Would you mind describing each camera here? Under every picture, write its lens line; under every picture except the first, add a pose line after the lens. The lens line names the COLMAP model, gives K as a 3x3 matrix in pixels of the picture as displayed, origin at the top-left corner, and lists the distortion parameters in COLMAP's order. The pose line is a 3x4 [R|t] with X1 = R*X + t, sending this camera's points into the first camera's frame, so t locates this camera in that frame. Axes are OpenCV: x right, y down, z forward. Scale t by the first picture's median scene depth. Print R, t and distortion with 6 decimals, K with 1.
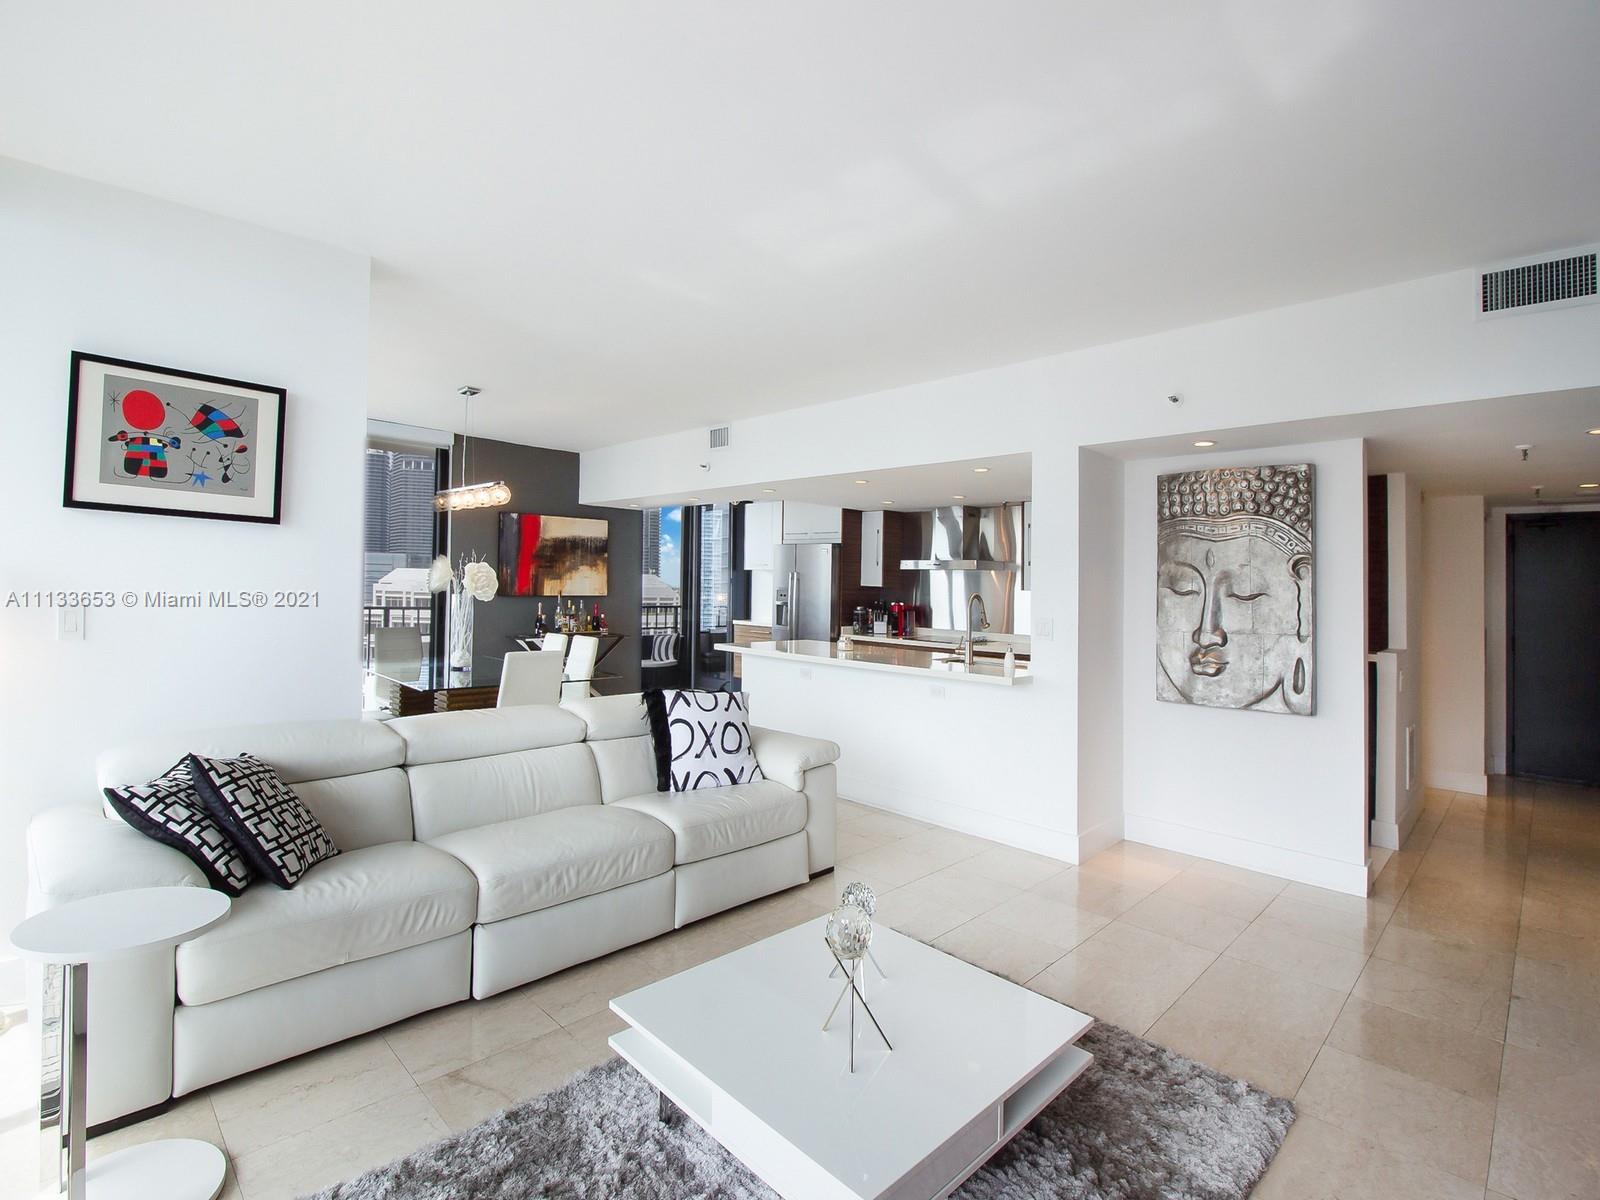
lens RADIAL K [[741.1, 0, 786.2], [0, 741.1, 596.0], [0, 0, 1]] dist [-0.021241, -0.005412]
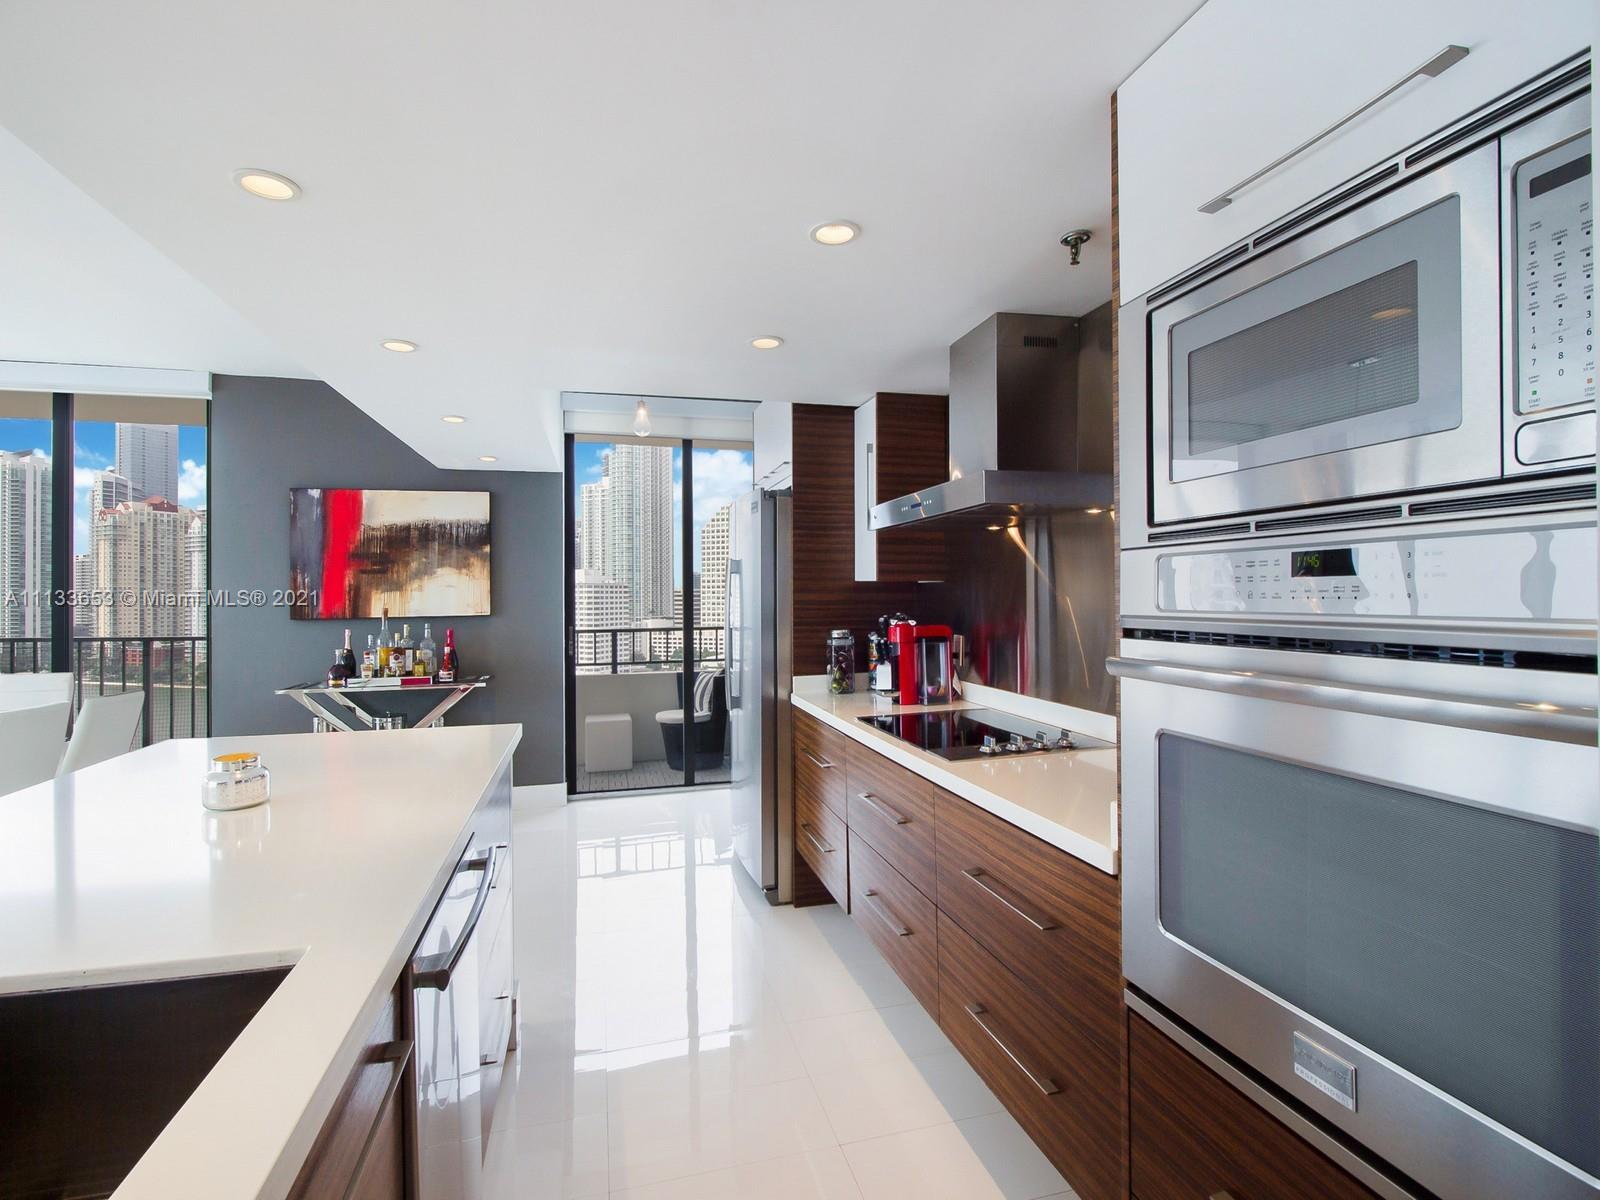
lens RADIAL K [[741.1, 0, 786.2], [0, 741.1, 596.0], [0, 0, 1]] dist [-0.021241, -0.005412]
pose [[0.878146, -0.028720, -0.477530, 0.284246], [0.020563, 0.999540, -0.022301, 0.002636], [0.477950, 0.009764, 0.878333, 0.623910]]
